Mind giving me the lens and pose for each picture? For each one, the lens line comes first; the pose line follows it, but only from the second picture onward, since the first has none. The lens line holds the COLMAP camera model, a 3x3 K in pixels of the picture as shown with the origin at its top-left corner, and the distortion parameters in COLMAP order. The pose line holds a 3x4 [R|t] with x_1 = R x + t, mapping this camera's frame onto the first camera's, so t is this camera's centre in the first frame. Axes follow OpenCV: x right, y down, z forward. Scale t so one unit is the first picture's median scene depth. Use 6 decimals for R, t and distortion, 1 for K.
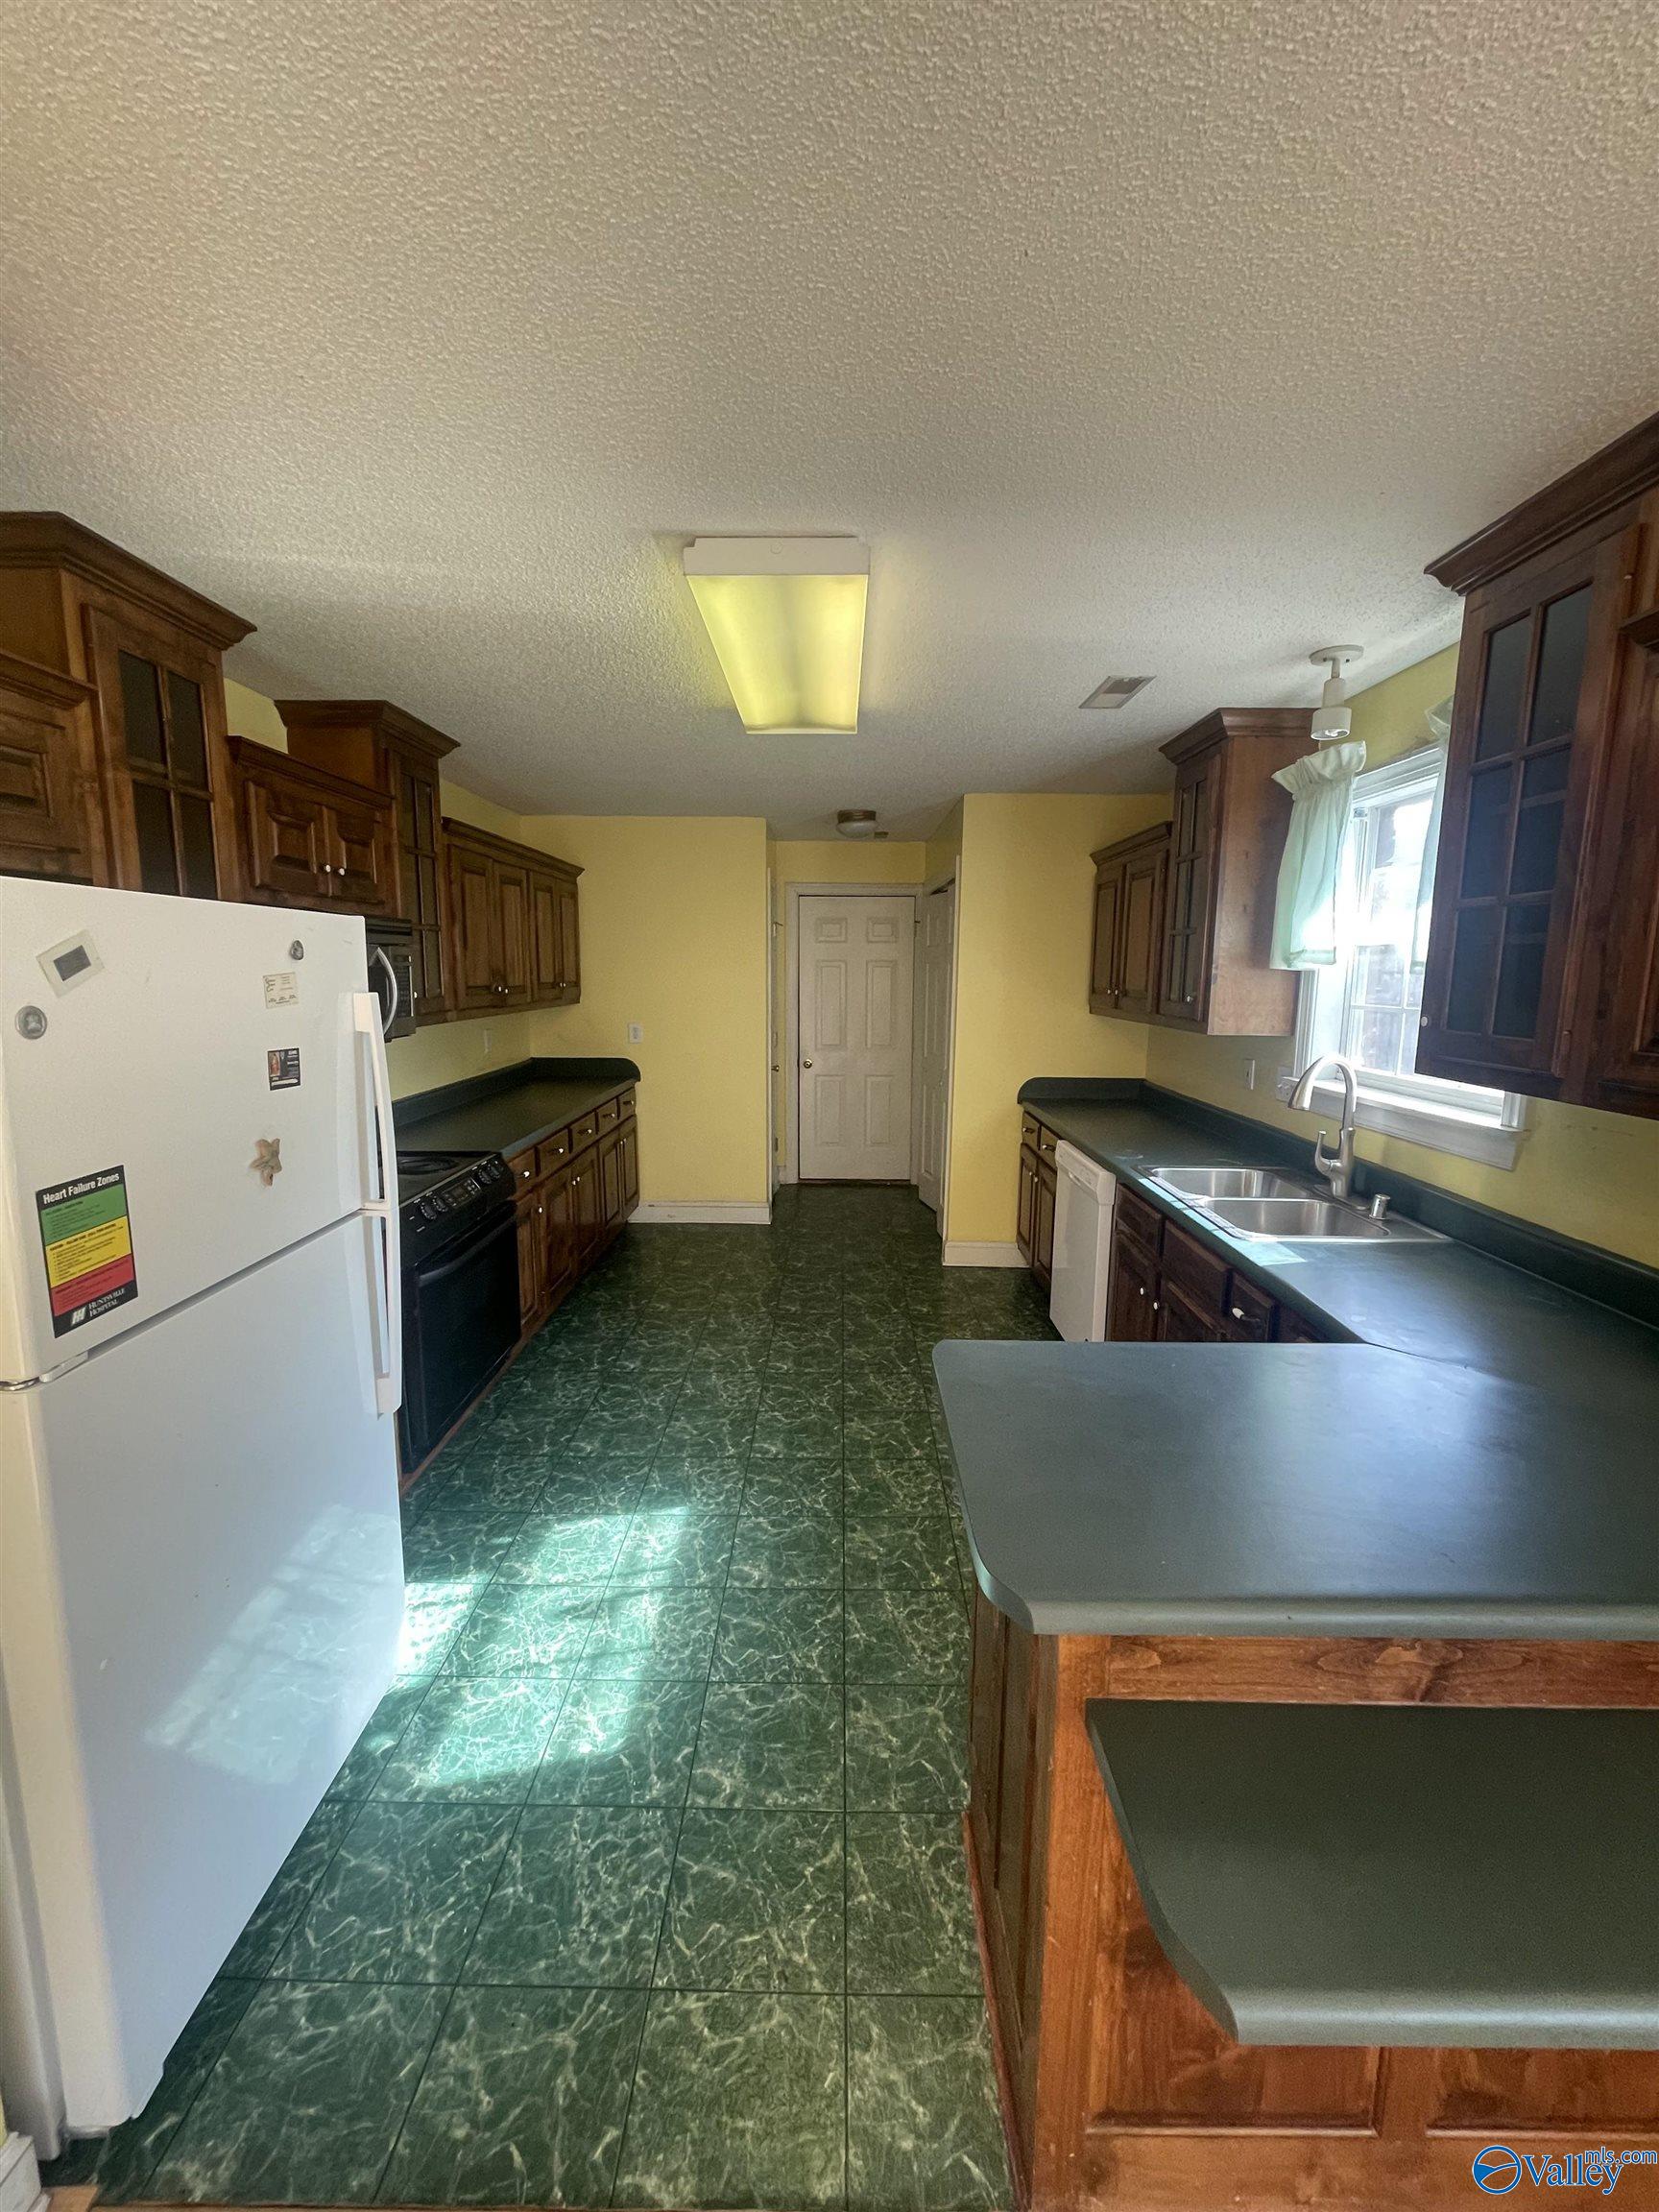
lens RADIAL K [[892.8, 0, 830.4], [0, 892.8, 1098.6], [0, 0, 1]] dist [0.003067, -0.002422]
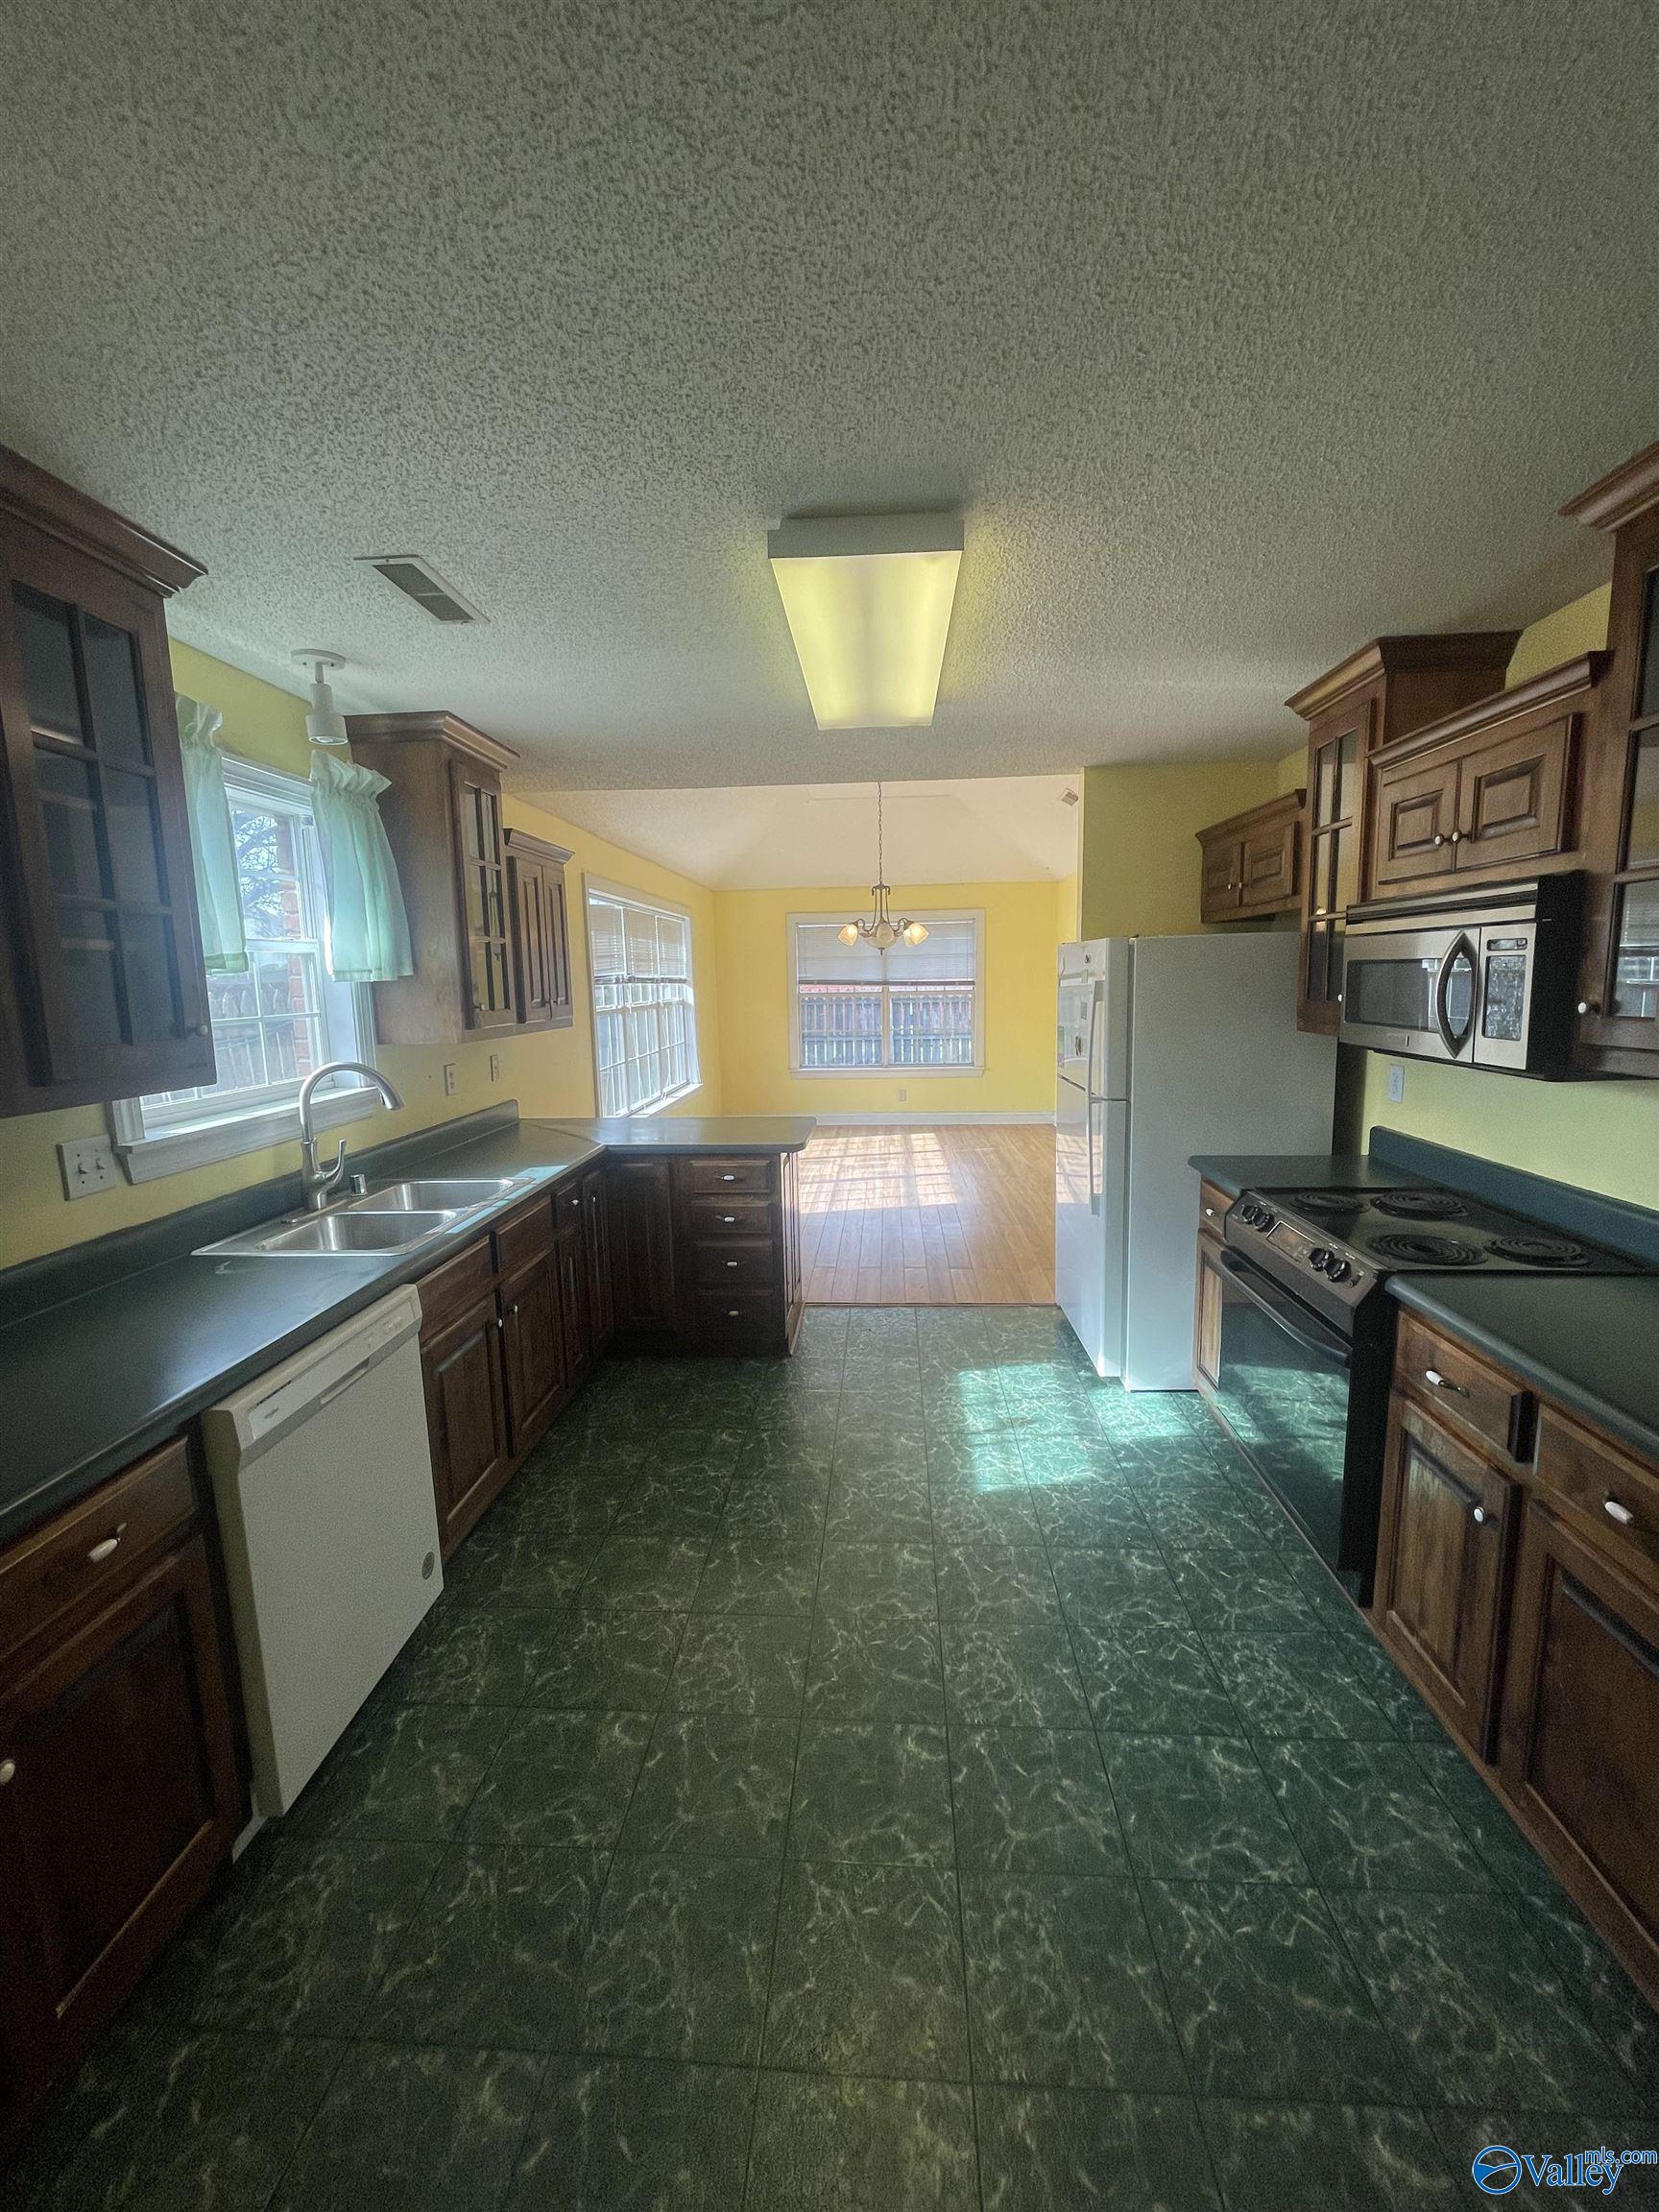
lens RADIAL K [[892.8, 0, 830.4], [0, 892.8, 1098.6], [0, 0, 1]] dist [0.003067, -0.002422]
pose [[-0.998361, 0.005188, 0.056990, -0.057240], [0.020888, 0.960207, 0.278506, -0.317253], [-0.053278, 0.279240, -0.958742, 2.215691]]
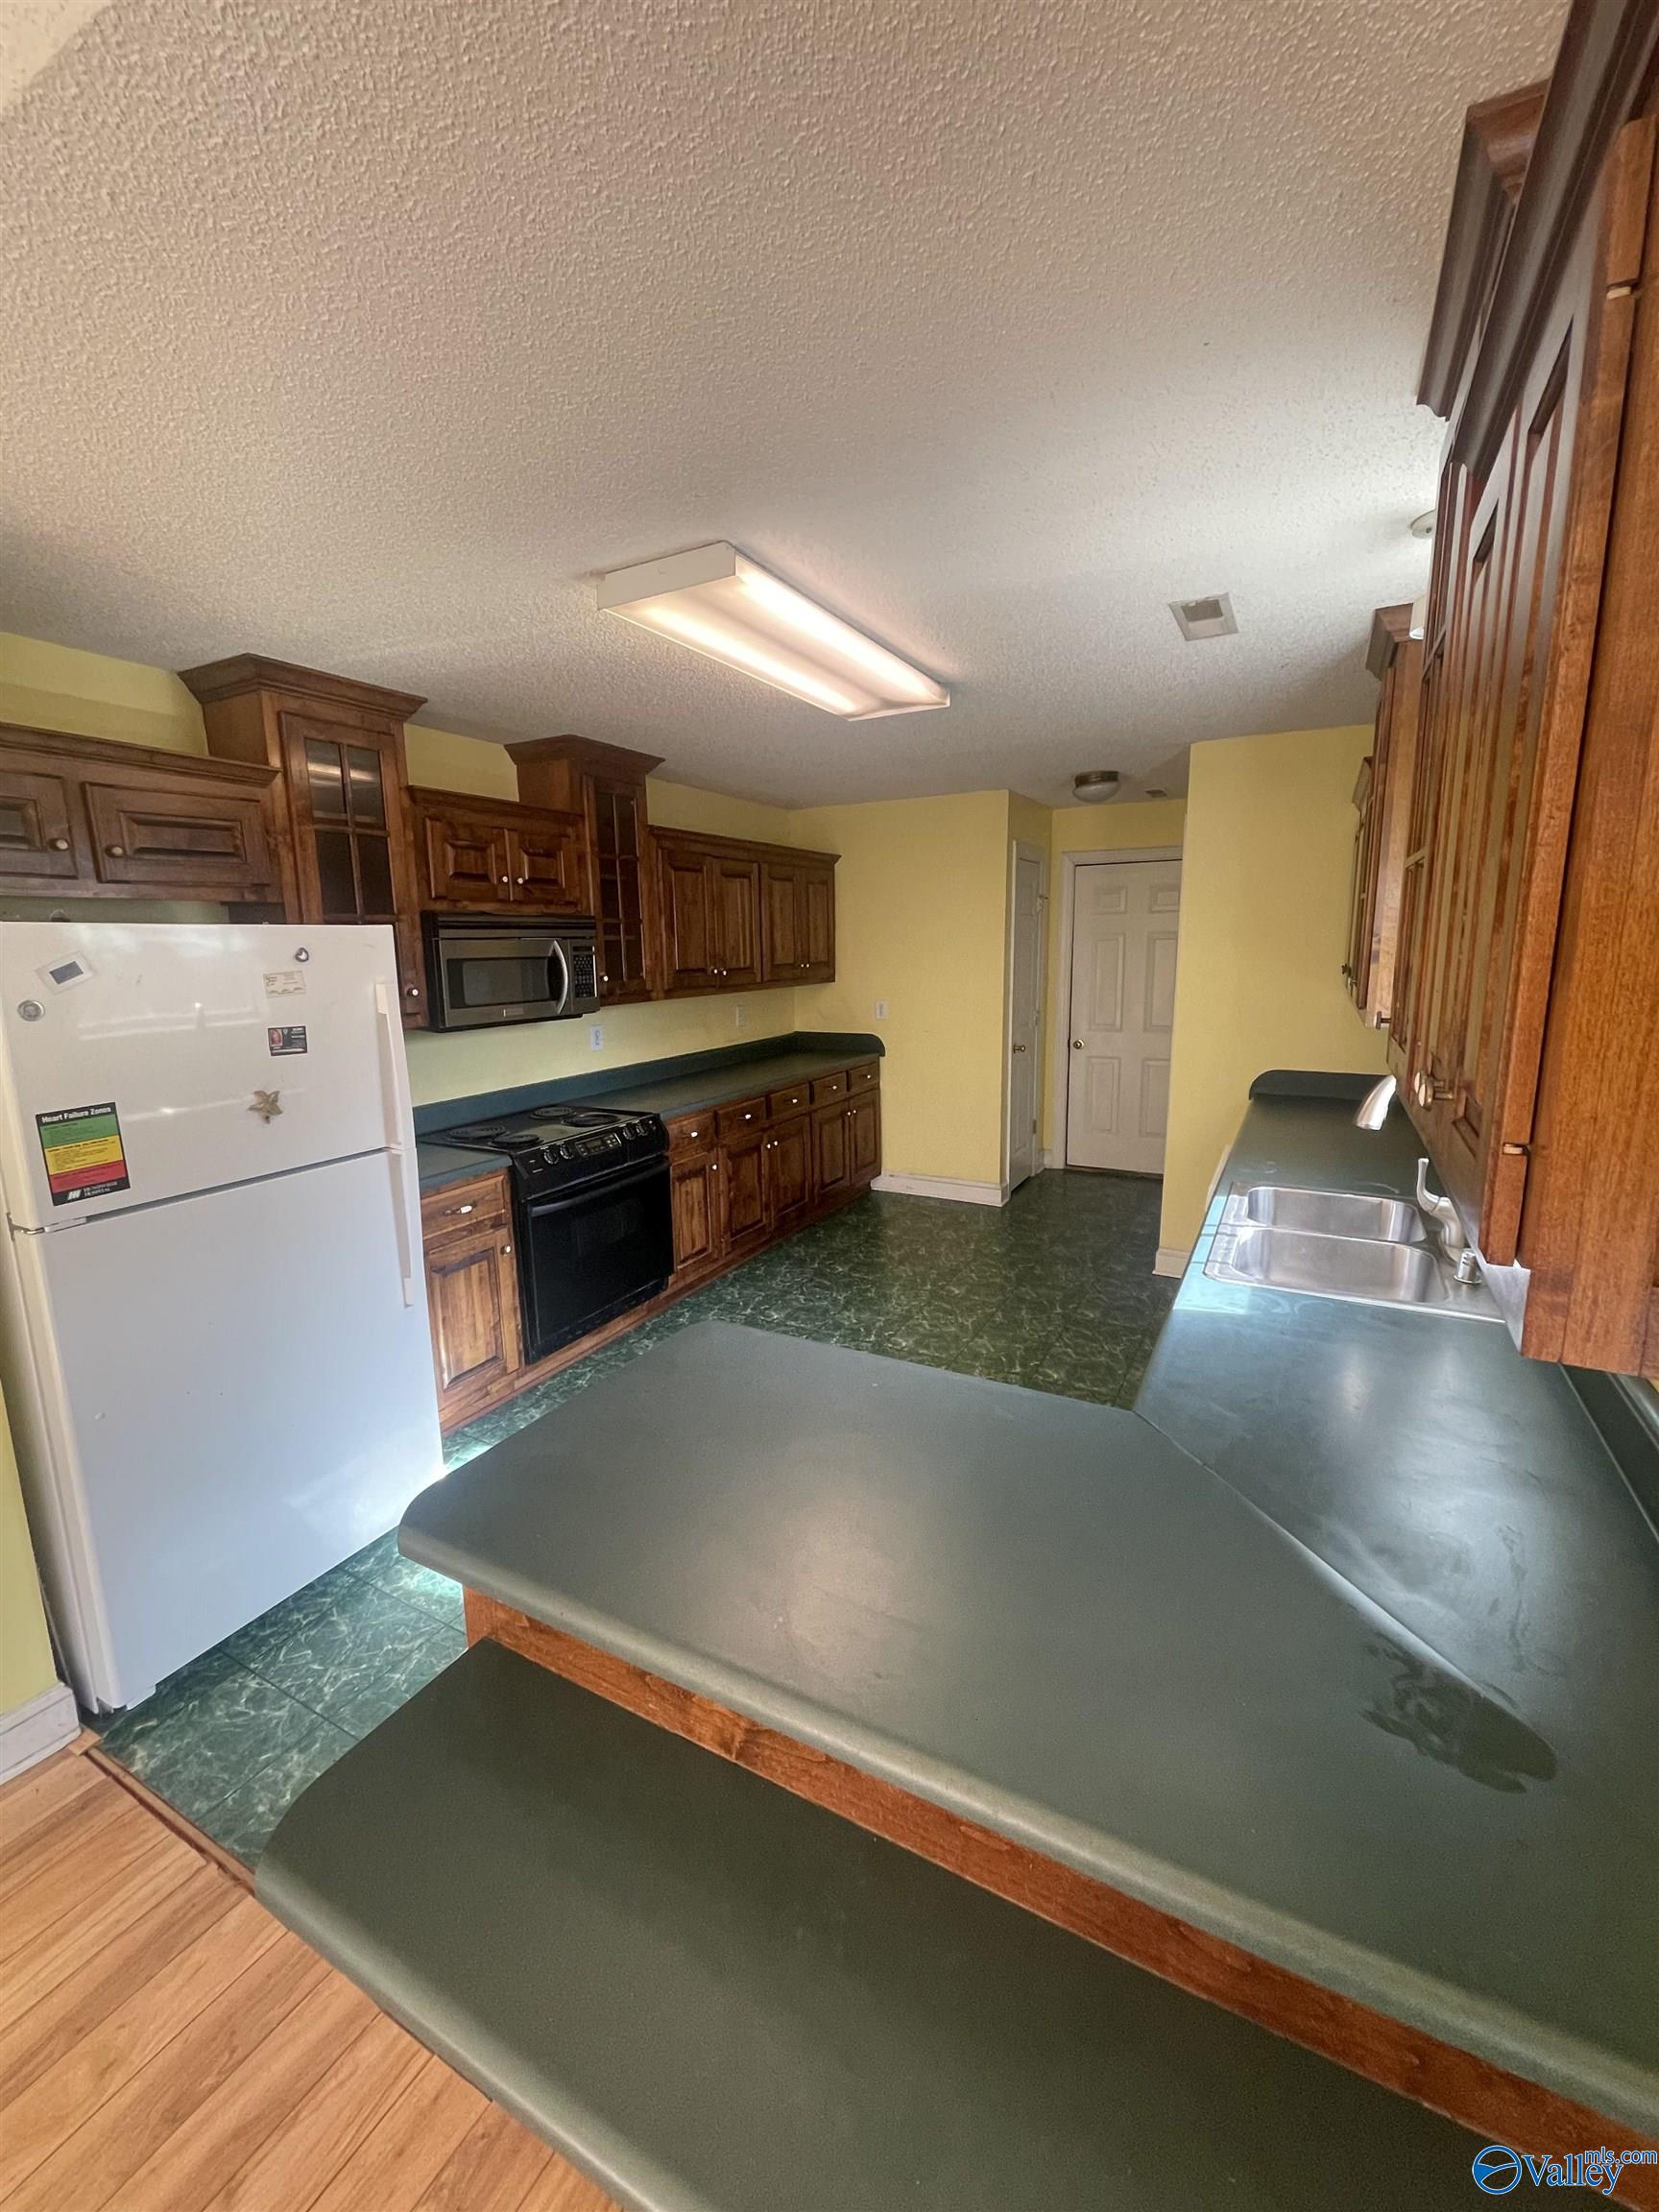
lens RADIAL K [[892.3, 0, 825.8], [0, 892.3, 1100.4], [0, 0, 1]] dist [0.001890, 0.000253]
pose [[0.884359, 0.061831, -0.462694, 0.514118], [-0.046192, 0.997916, 0.045066, -0.027935], [0.464516, -0.018482, 0.885372, 0.103776]]
